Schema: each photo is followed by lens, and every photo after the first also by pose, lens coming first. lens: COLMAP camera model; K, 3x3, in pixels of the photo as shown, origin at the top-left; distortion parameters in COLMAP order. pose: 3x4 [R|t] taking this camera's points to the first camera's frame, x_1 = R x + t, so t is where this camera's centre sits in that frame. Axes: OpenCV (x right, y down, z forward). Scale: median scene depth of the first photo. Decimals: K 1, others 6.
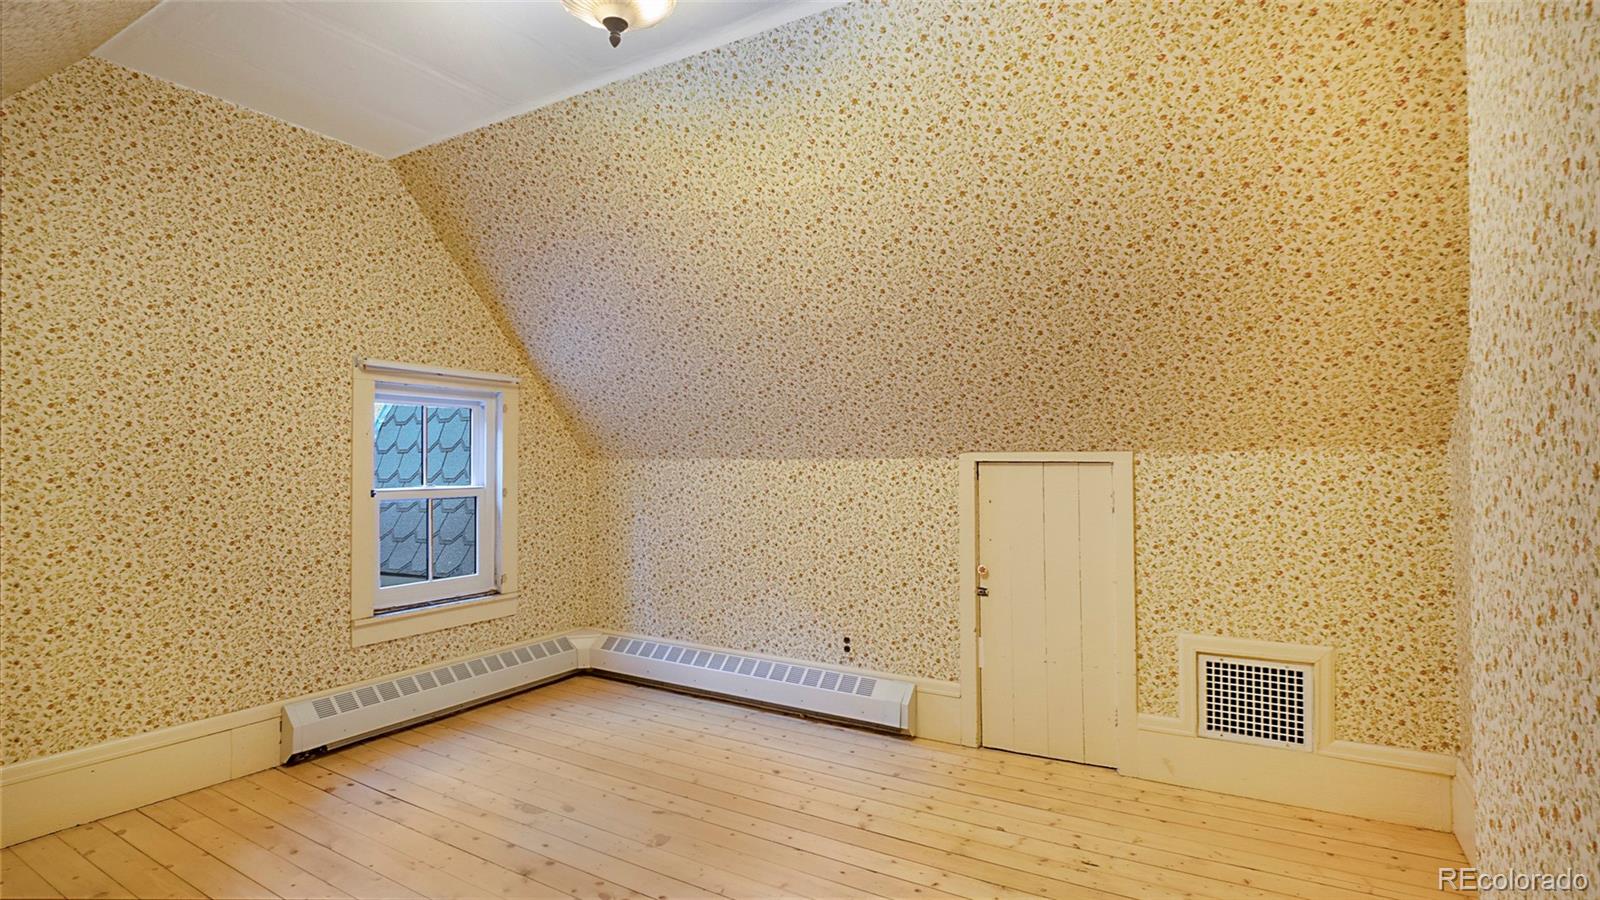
lens RADIAL K [[803.0, 0, 789.3], [0, 803.0, 449.0], [0, 0, 1]] dist [-0.005713, -0.002864]
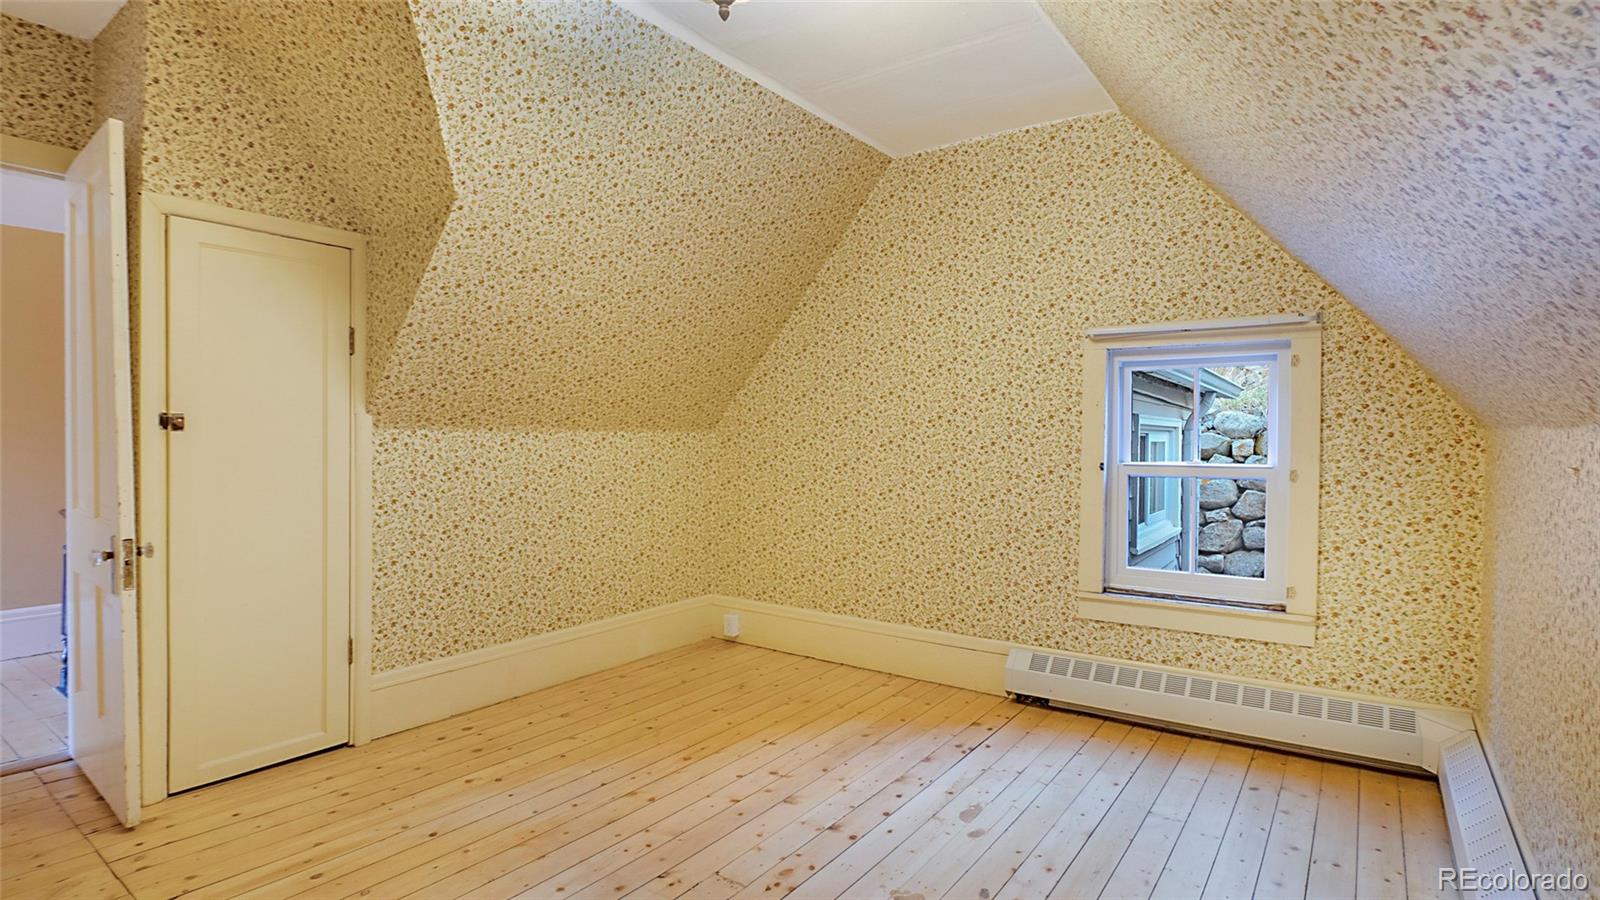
lens RADIAL K [[803.0, 0, 789.5], [0, 803.0, 451.5], [0, 0, 1]] dist [-0.005713, -0.002864]
pose [[-0.079163, 0.019072, -0.996679, 0.482203], [0.012044, 0.999762, 0.018175, 0.015455], [0.996789, -0.010565, -0.079374, 0.709129]]
